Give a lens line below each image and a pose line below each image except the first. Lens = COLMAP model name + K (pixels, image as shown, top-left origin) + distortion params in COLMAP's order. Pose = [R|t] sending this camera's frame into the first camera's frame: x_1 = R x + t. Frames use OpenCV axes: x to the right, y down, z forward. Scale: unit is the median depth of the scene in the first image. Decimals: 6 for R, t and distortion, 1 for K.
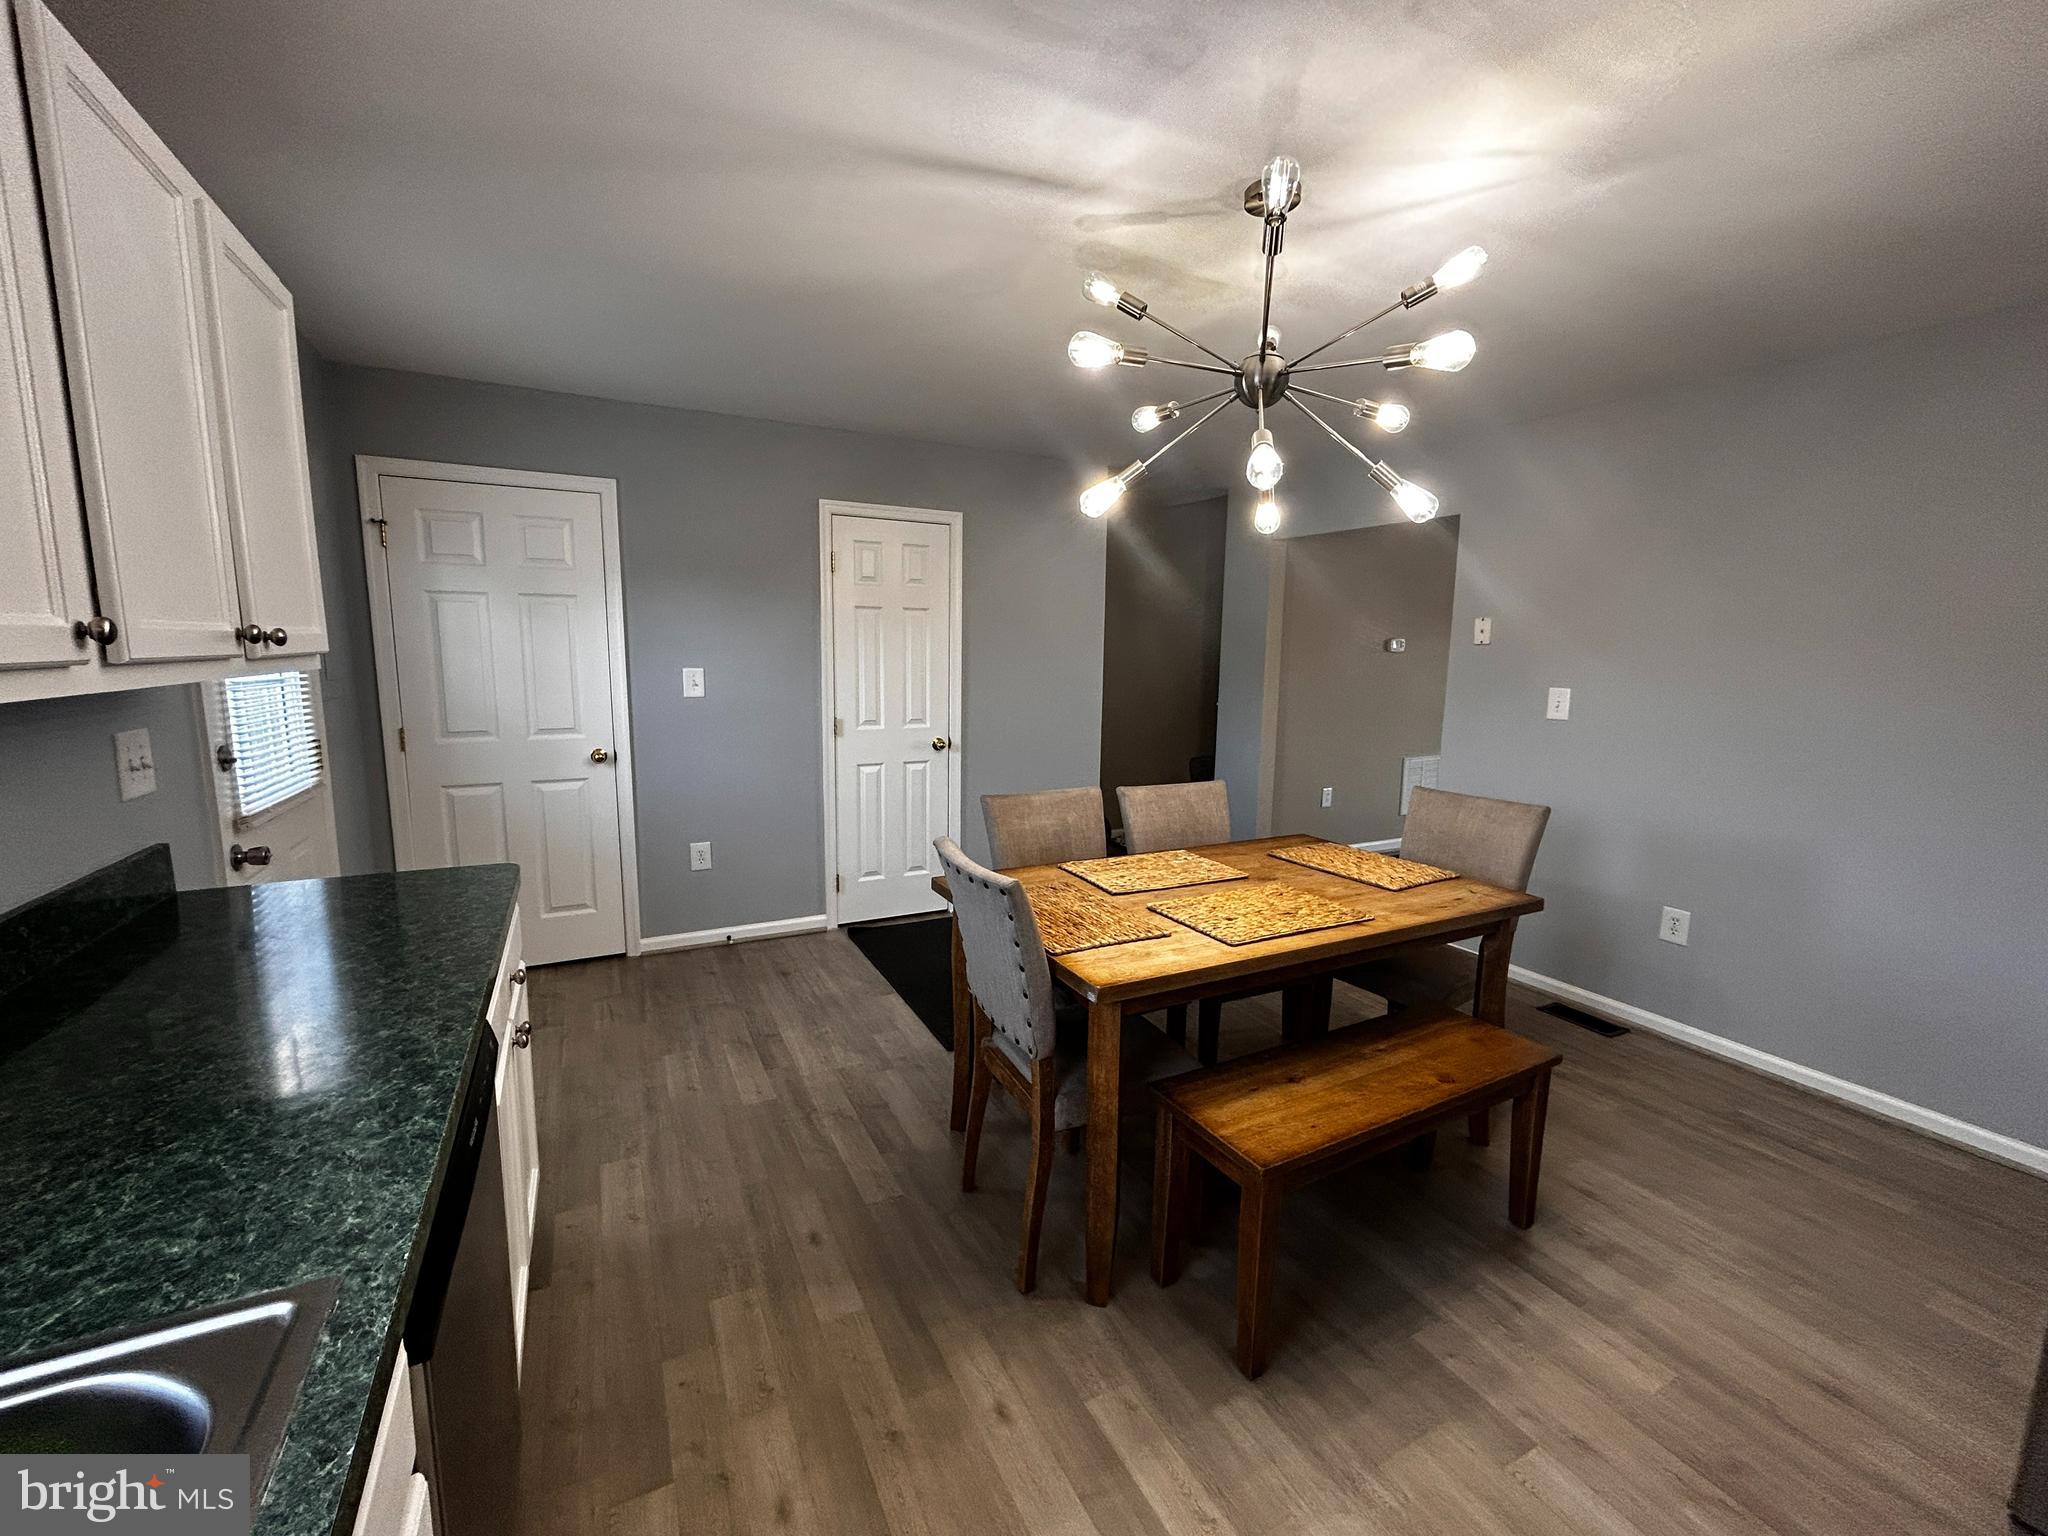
lens RADIAL K [[831.3, 0, 1018.2], [0, 831.3, 764.8], [0, 0, 1]] dist [0.000979, 0.001319]
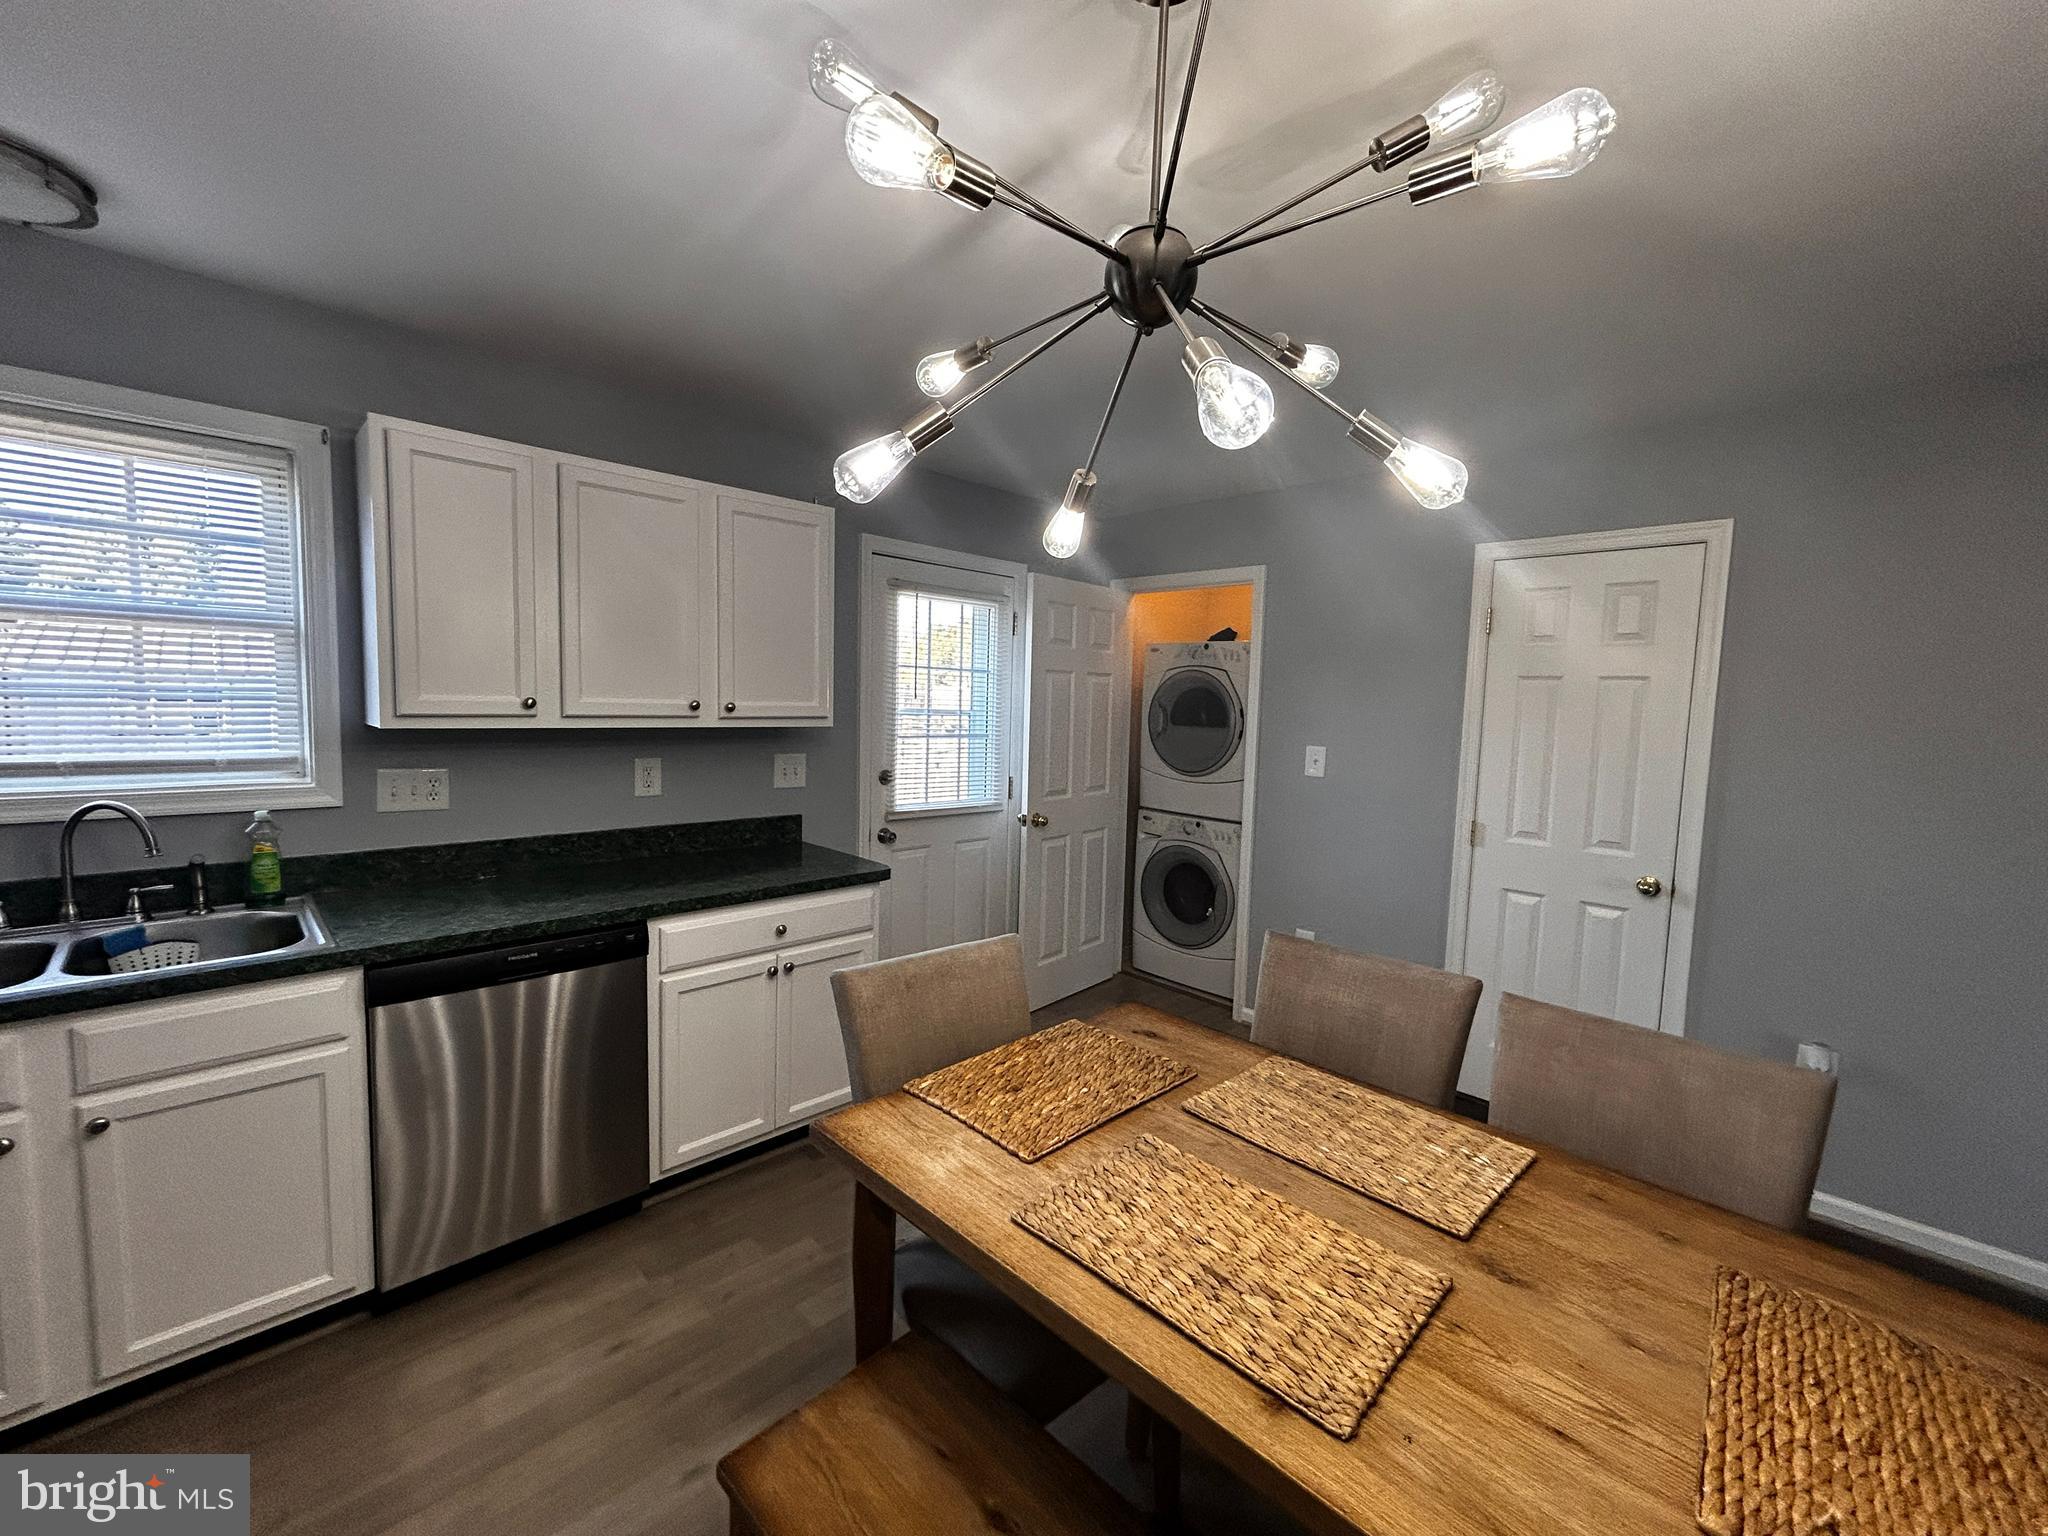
lens RADIAL K [[831.3, 0, 1013.8], [0, 831.3, 764.0], [0, 0, 1]] dist [0.000979, 0.001319]
pose [[0.293512, 0.071878, -0.953249, 0.569330], [-0.159970, 0.986801, 0.025152, -0.088802], [0.942475, 0.145109, 0.301137, 0.535196]]
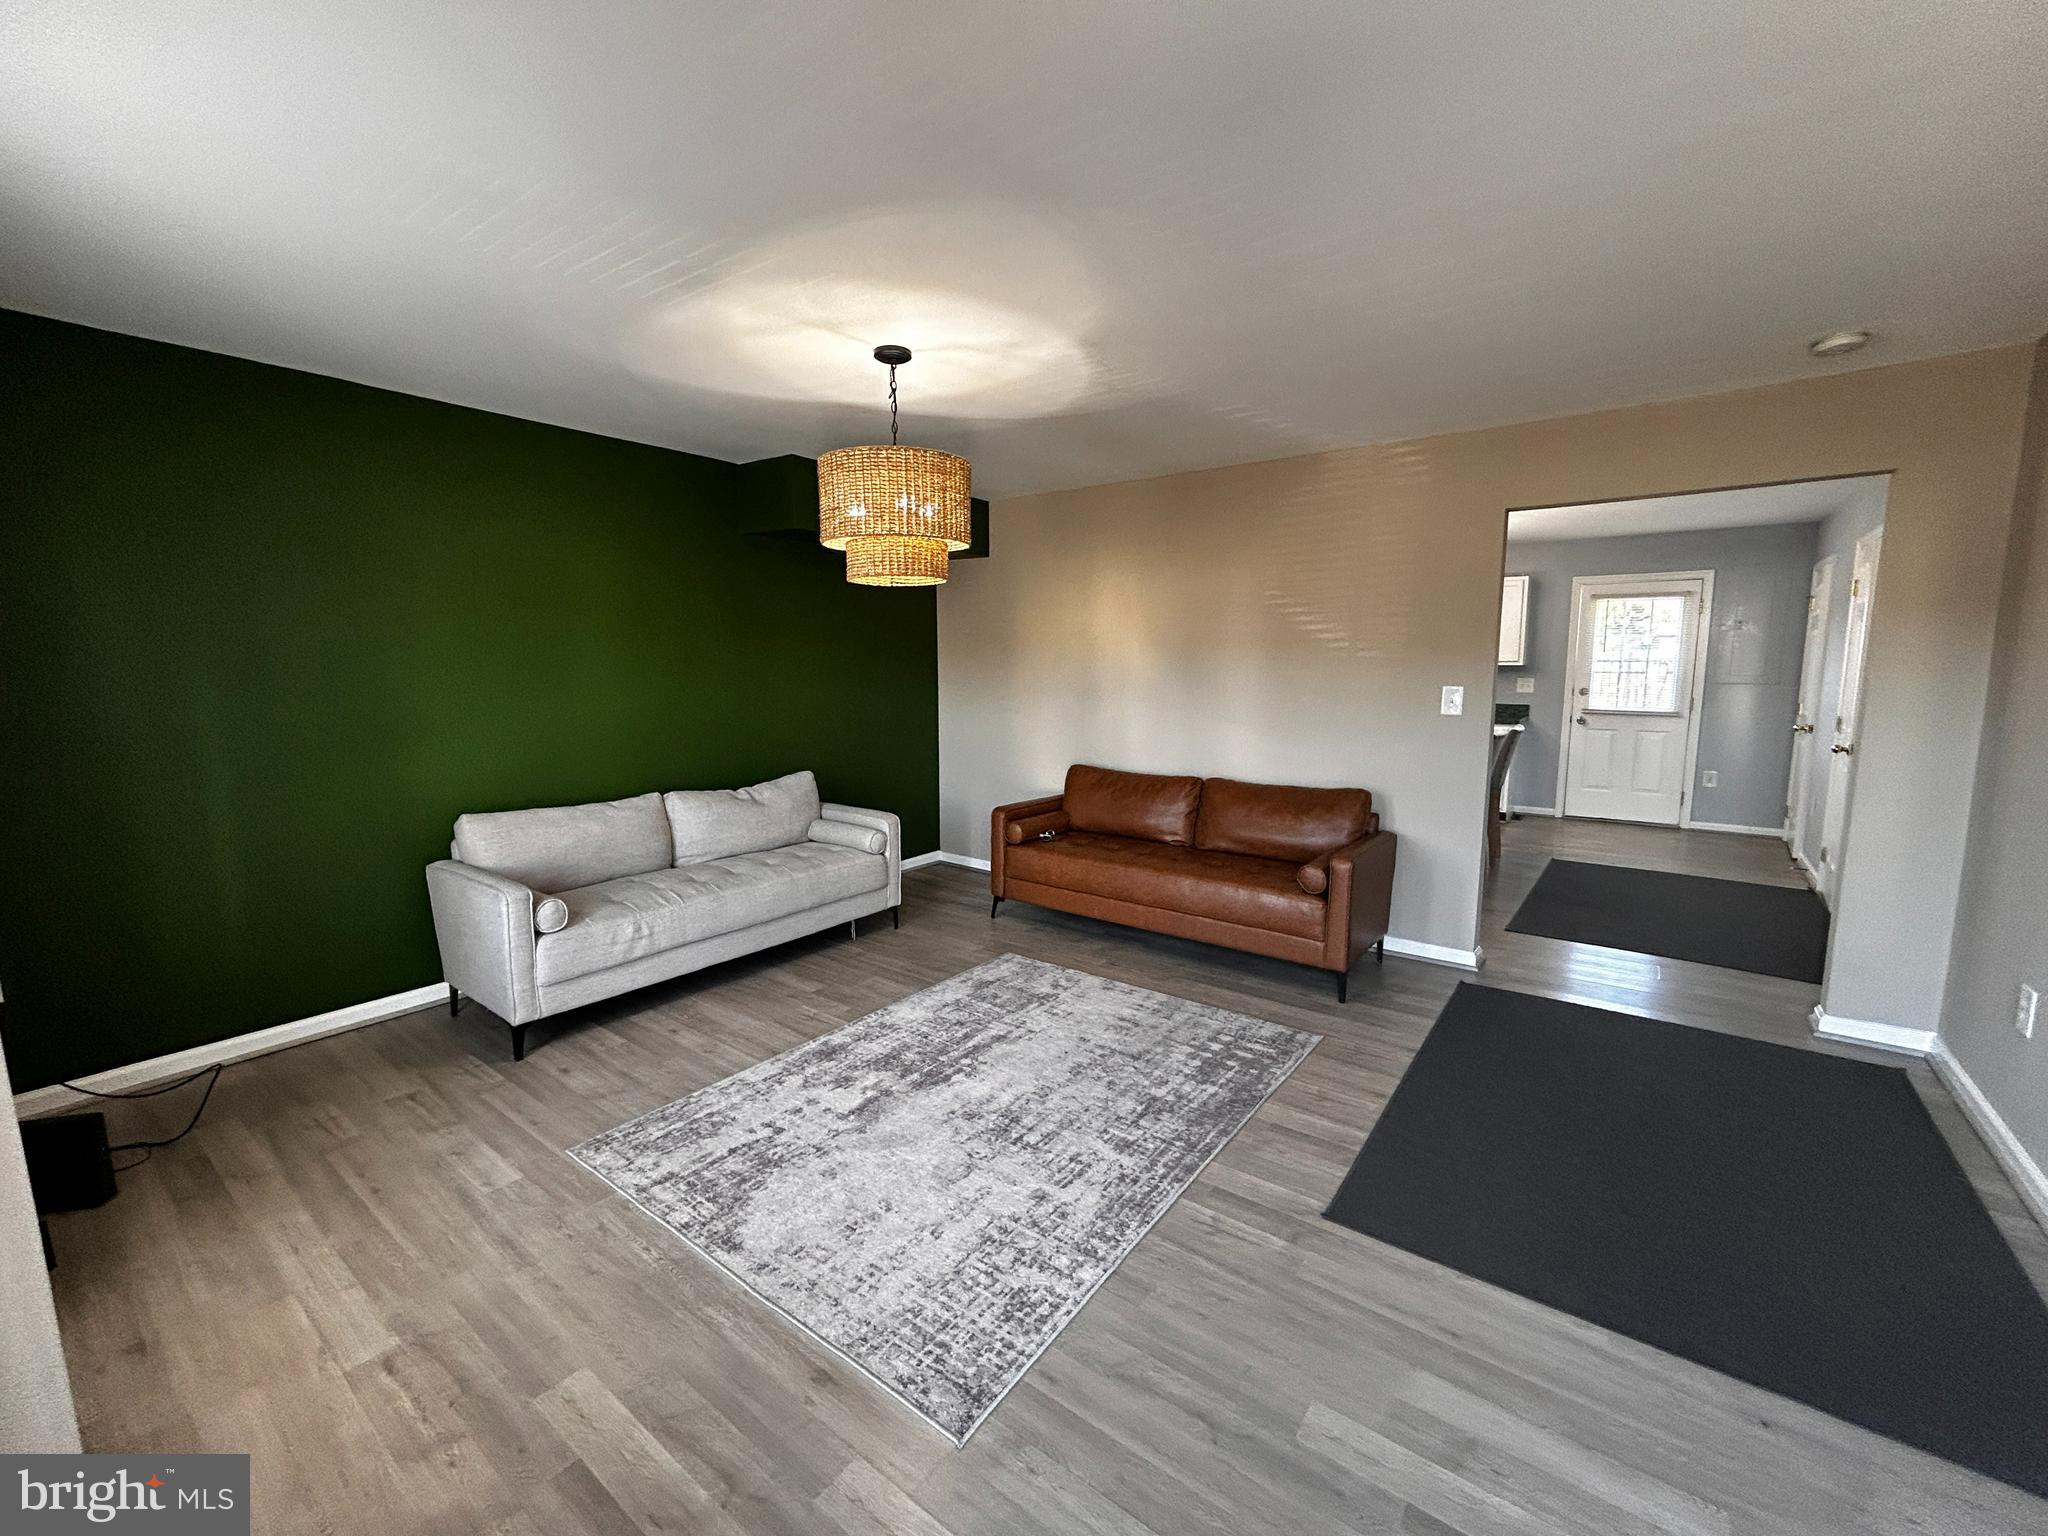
lens RADIAL K [[831.3, 0, 1018.9], [0, 831.3, 769.8], [0, 0, 1]] dist [0.000979, 0.001319]
pose [[-0.900981, 0.042658, -0.431756, 2.057225], [-0.073200, 0.965942, 0.248188, -0.289364], [0.427639, 0.255217, -0.867173, 2.320687]]
